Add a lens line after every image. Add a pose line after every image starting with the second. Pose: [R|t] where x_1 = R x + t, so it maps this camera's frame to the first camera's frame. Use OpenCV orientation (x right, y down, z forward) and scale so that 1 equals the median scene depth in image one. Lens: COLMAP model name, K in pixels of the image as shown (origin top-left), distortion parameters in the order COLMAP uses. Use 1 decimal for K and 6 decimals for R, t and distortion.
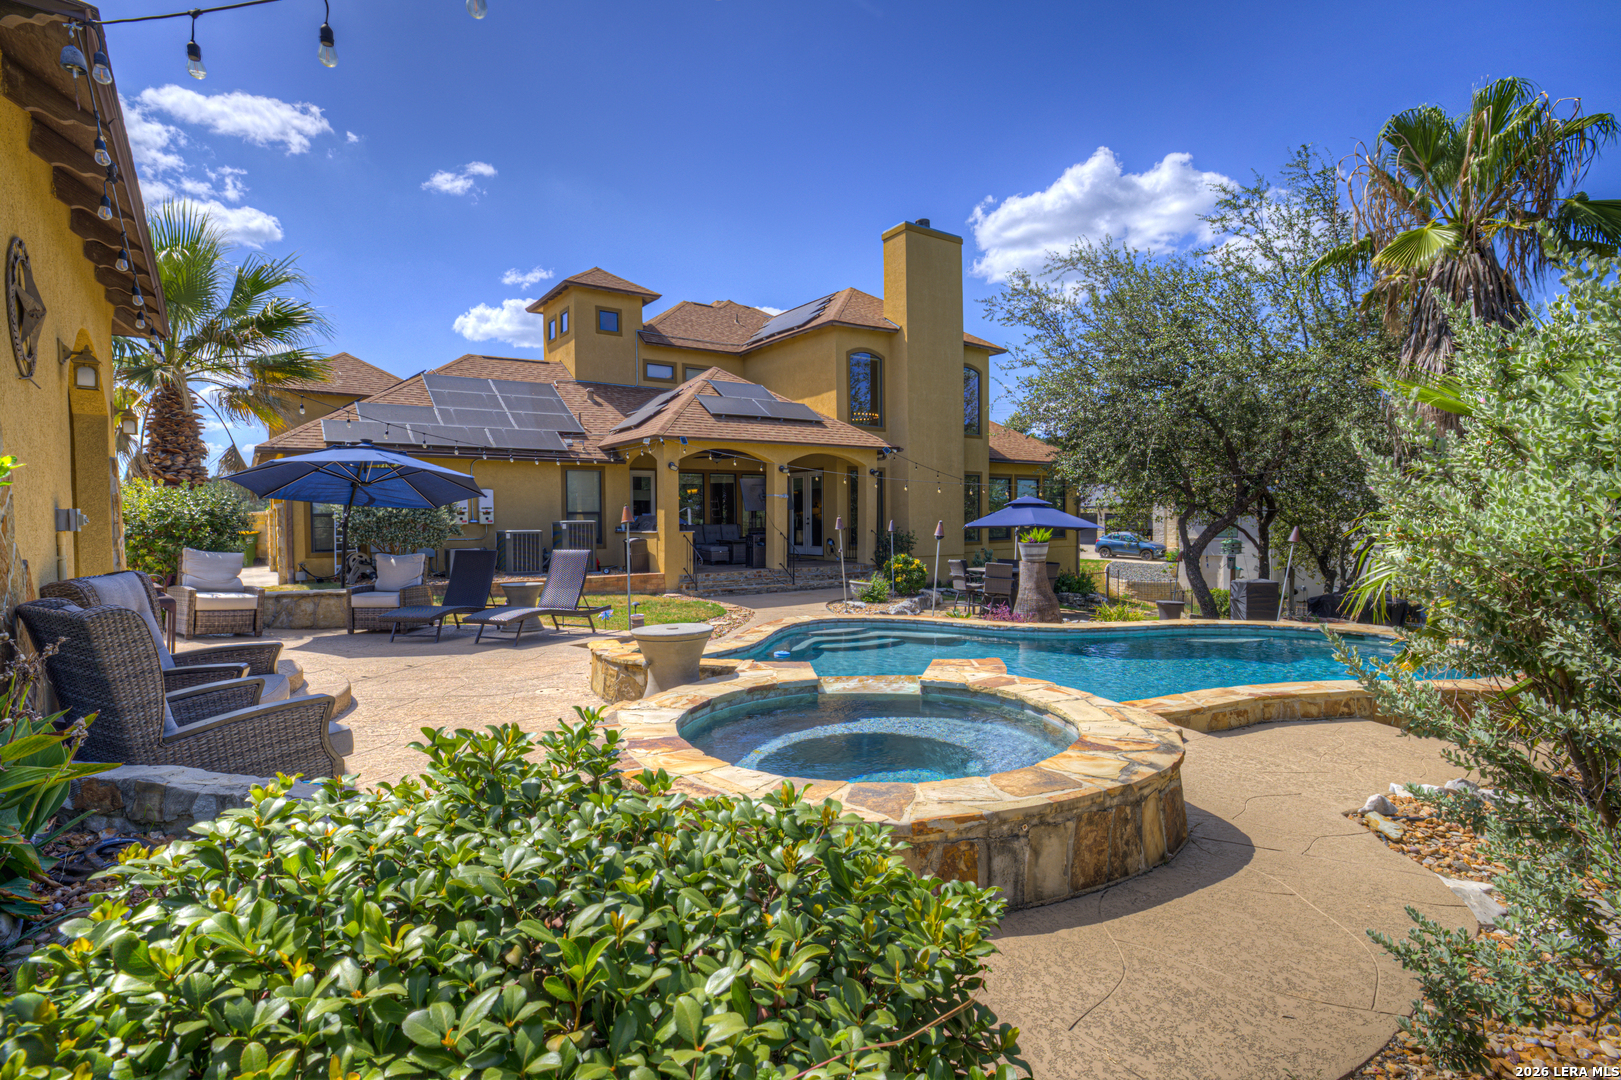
lens RADIAL K [[805.0, 0, 805.7], [0, 805.0, 537.6], [0, 0, 1]] dist [-0.043130, 0.032001]
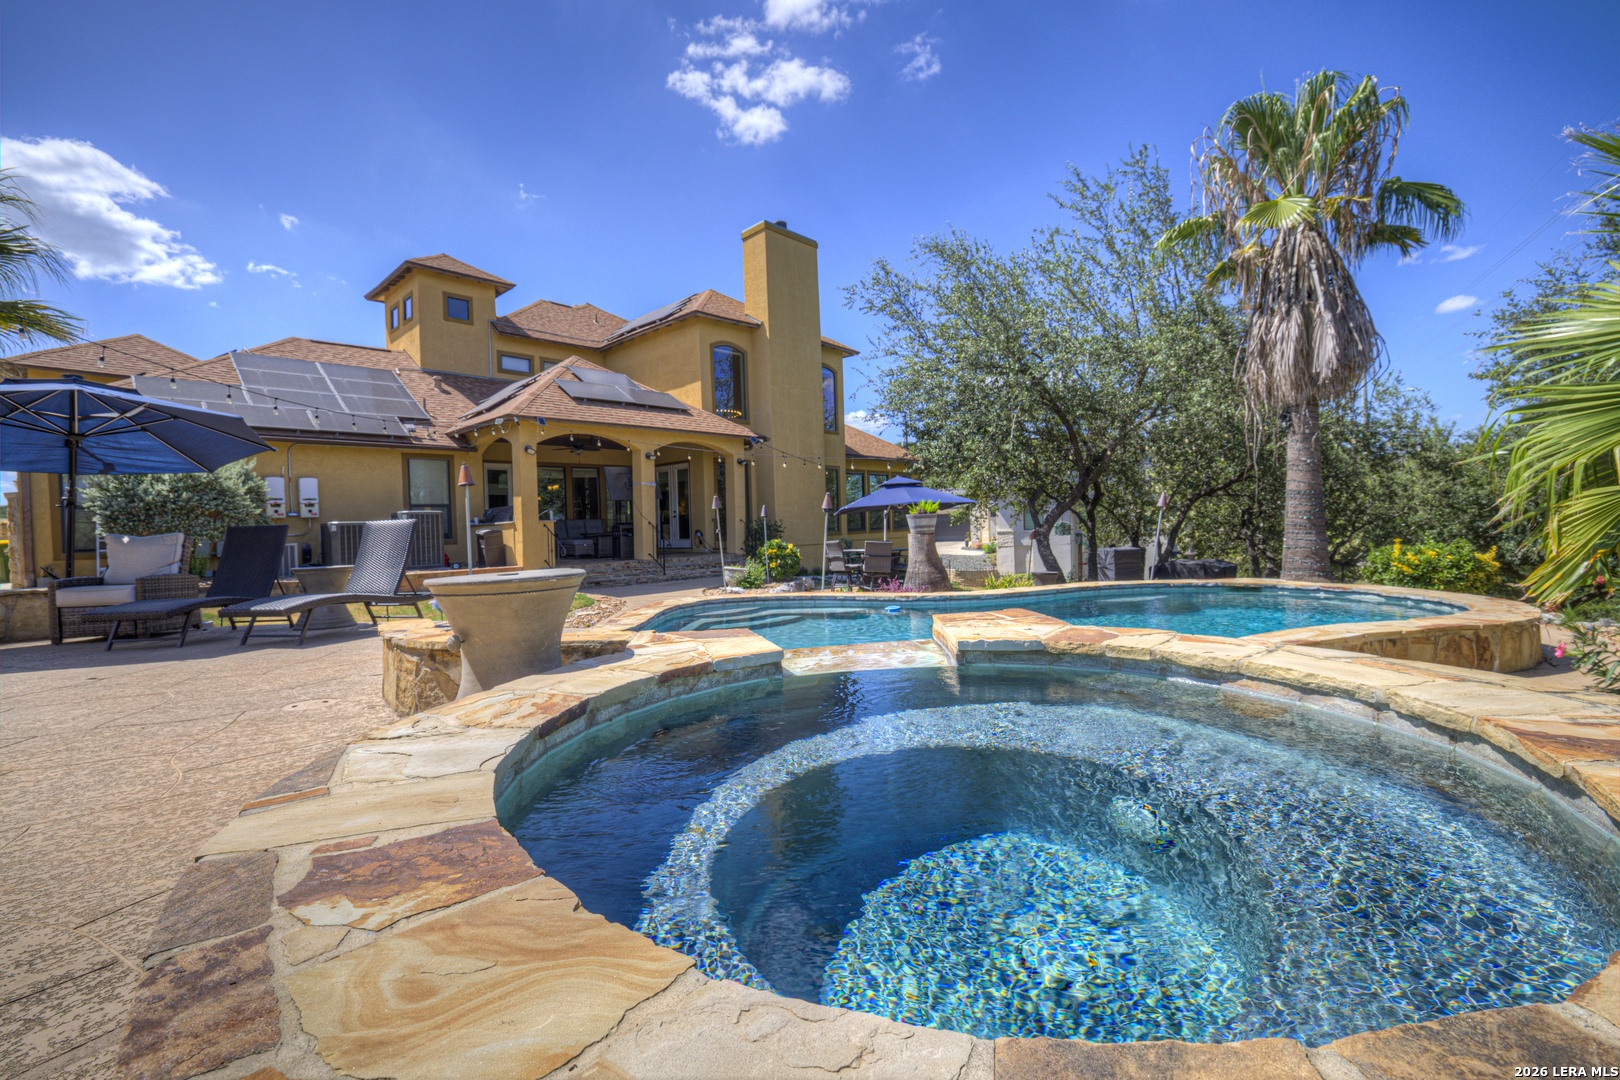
lens RADIAL K [[690.7, 0, 801.9], [0, 690.7, 536.2], [0, 0, 1]] dist [-0.047981, 0.019697]
pose [[0.978917, -0.026530, 0.202528, -0.019109], [0.030602, 0.999387, -0.017000, 0.030102], [-0.201953, 0.022840, 0.979129, 0.150359]]
